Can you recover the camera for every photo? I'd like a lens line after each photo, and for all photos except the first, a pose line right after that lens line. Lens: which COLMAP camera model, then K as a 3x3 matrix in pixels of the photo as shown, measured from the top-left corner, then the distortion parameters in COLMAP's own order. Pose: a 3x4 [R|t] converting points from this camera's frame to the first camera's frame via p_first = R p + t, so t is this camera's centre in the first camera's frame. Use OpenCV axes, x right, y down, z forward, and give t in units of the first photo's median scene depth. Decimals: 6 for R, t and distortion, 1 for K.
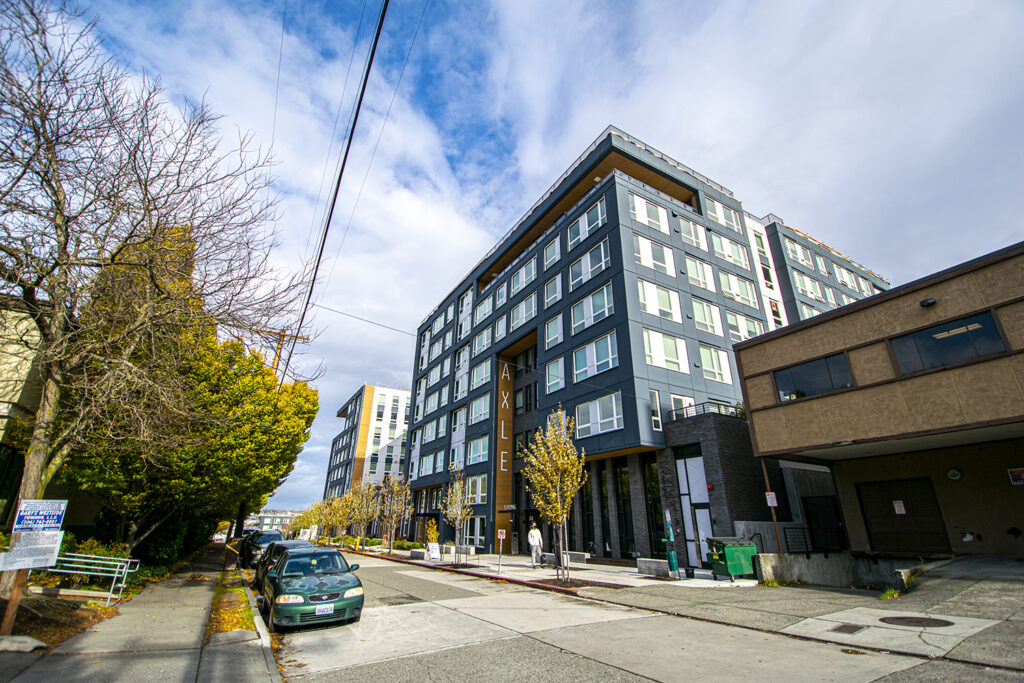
lens RADIAL K [[449.1, 0, 512.8], [0, 449.1, 337.9], [0, 0, 1]] dist [0.003992, -0.014555]
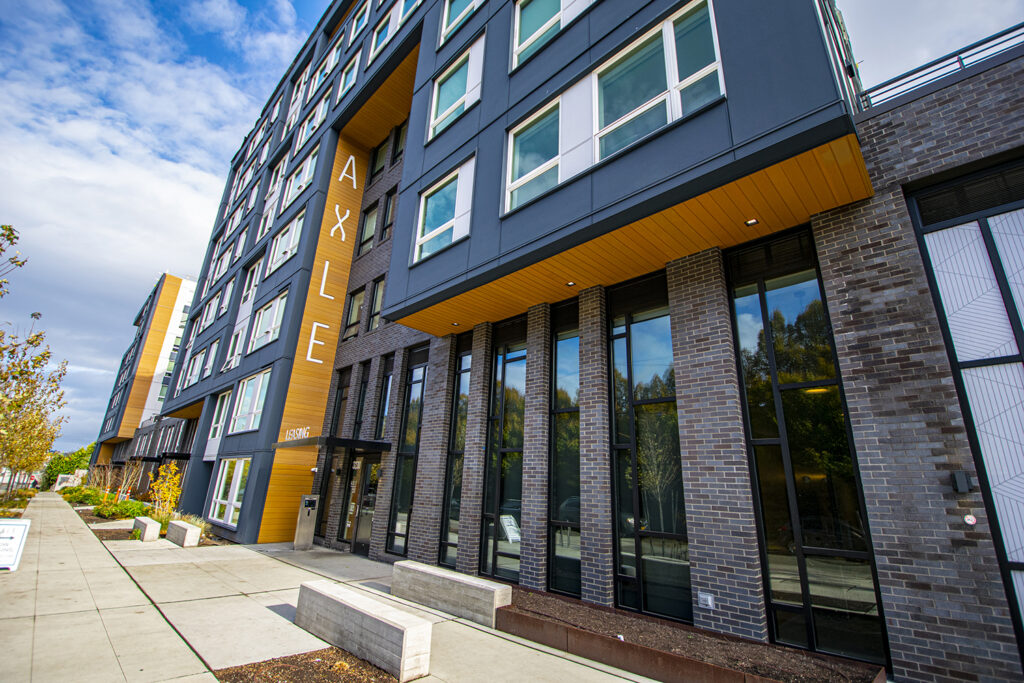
lens RADIAL K [[449.1, 0, 512.8], [0, 449.1, 337.9], [0, 0, 1]] dist [0.003992, -0.014555]
pose [[0.965054, 0.111530, 0.237133, 0.060972], [-0.130134, 0.989412, 0.064259, 0.207226], [-0.227455, -0.092873, 0.969350, 0.495352]]
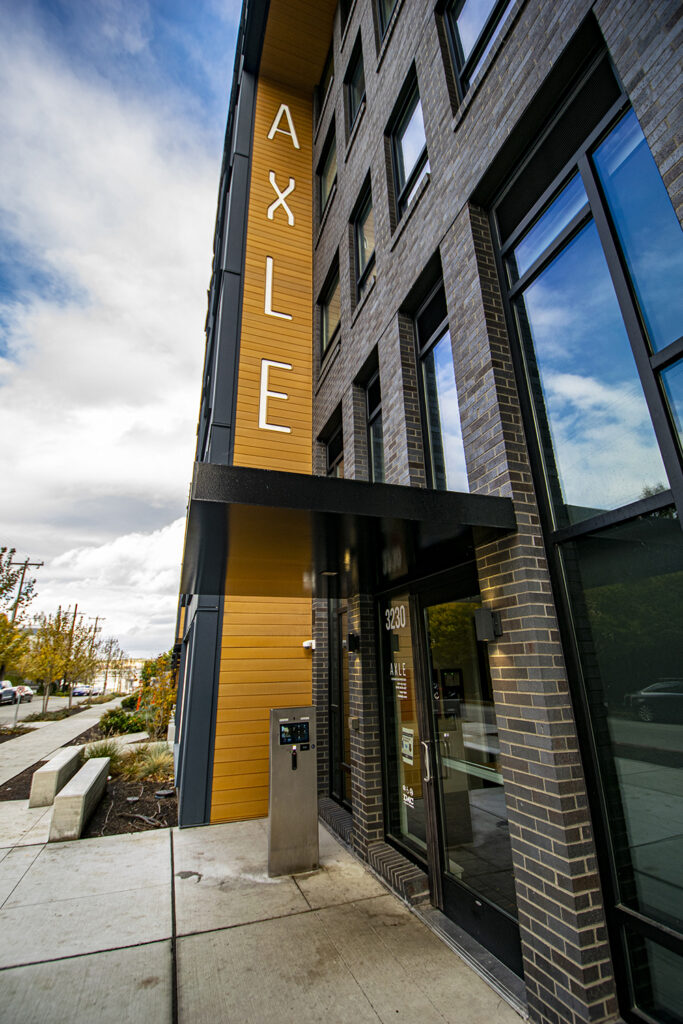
lens RADIAL K [[449.1, 0, 341.5], [0, 449.1, 512.0], [0, 0, 1]] dist [0.003992, -0.014555]
pose [[0.983661, -0.085318, -0.158528, 0.044225], [0.095916, 0.993553, 0.060436, 0.310946], [0.152350, -0.074654, 0.985503, 0.743831]]
